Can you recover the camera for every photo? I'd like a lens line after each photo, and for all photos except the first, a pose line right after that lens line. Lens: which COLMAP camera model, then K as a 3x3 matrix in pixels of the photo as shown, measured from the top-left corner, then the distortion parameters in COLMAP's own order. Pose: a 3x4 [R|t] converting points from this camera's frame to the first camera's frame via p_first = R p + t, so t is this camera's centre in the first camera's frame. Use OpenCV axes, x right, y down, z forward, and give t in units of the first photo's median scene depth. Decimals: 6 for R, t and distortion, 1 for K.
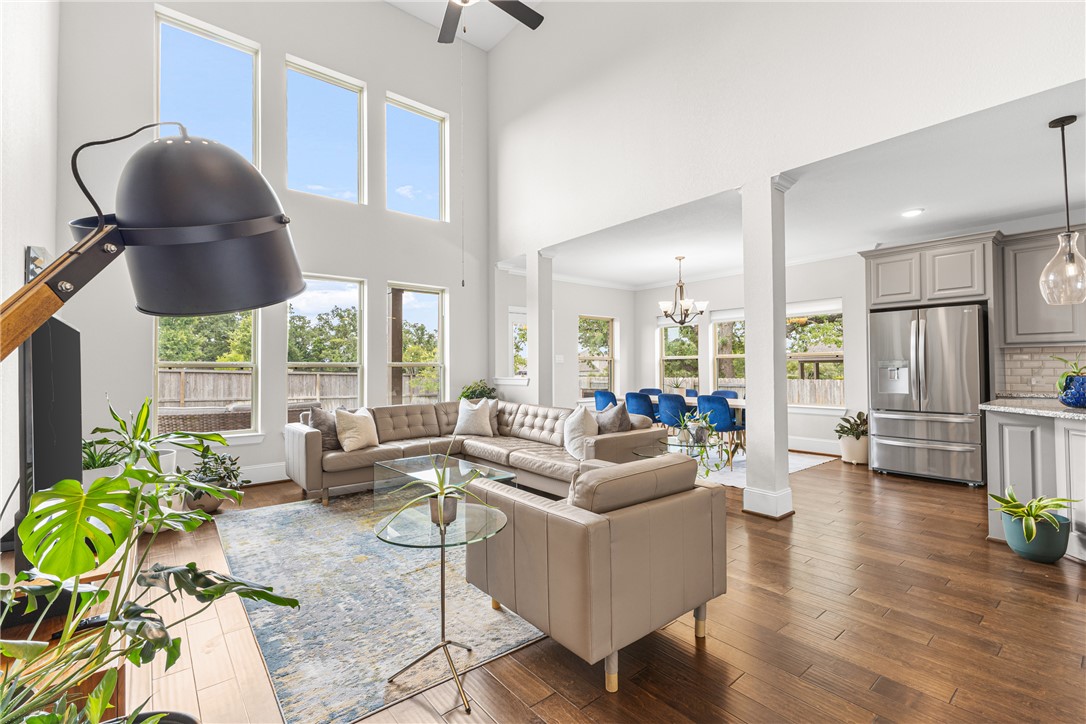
lens RADIAL K [[471.0, 0, 540.6], [0, 471.0, 360.2], [0, 0, 1]] dist [0.001965, -0.000153]
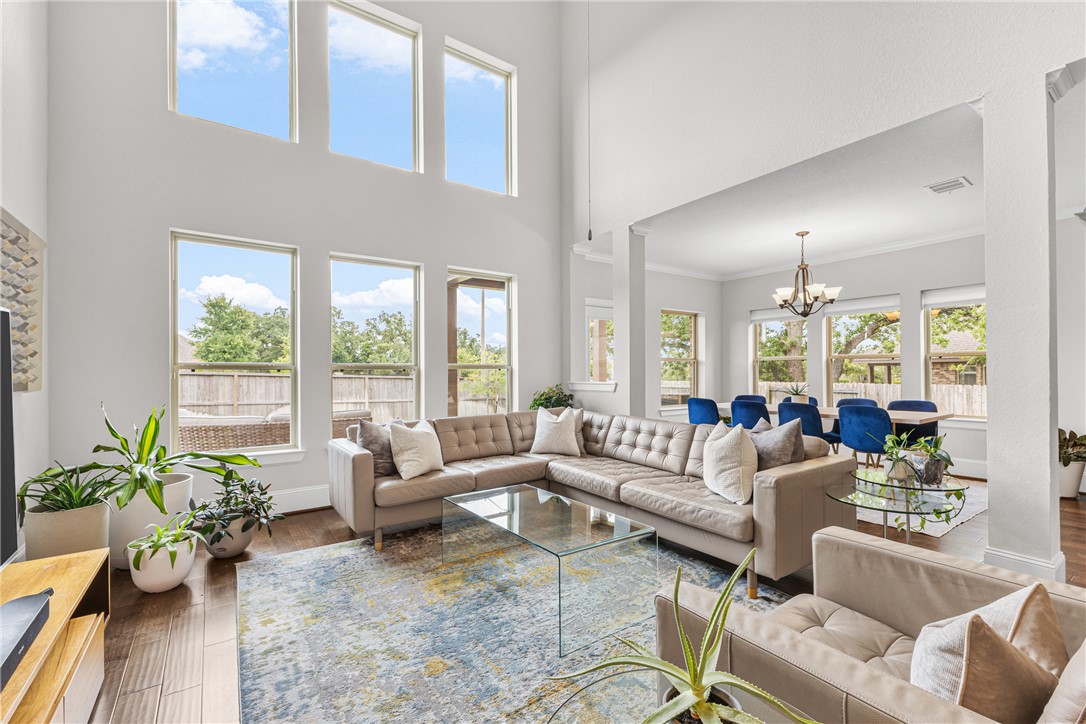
lens RADIAL K [[471.0, 0, 545.7], [0, 471.0, 370.7], [0, 0, 1]] dist [0.001965, -0.000153]
pose [[0.997021, 0.000019, -0.077128, -0.110228], [0.001127, 0.999890, 0.014814, 0.006330], [0.077120, -0.014856, 0.996911, 0.227526]]
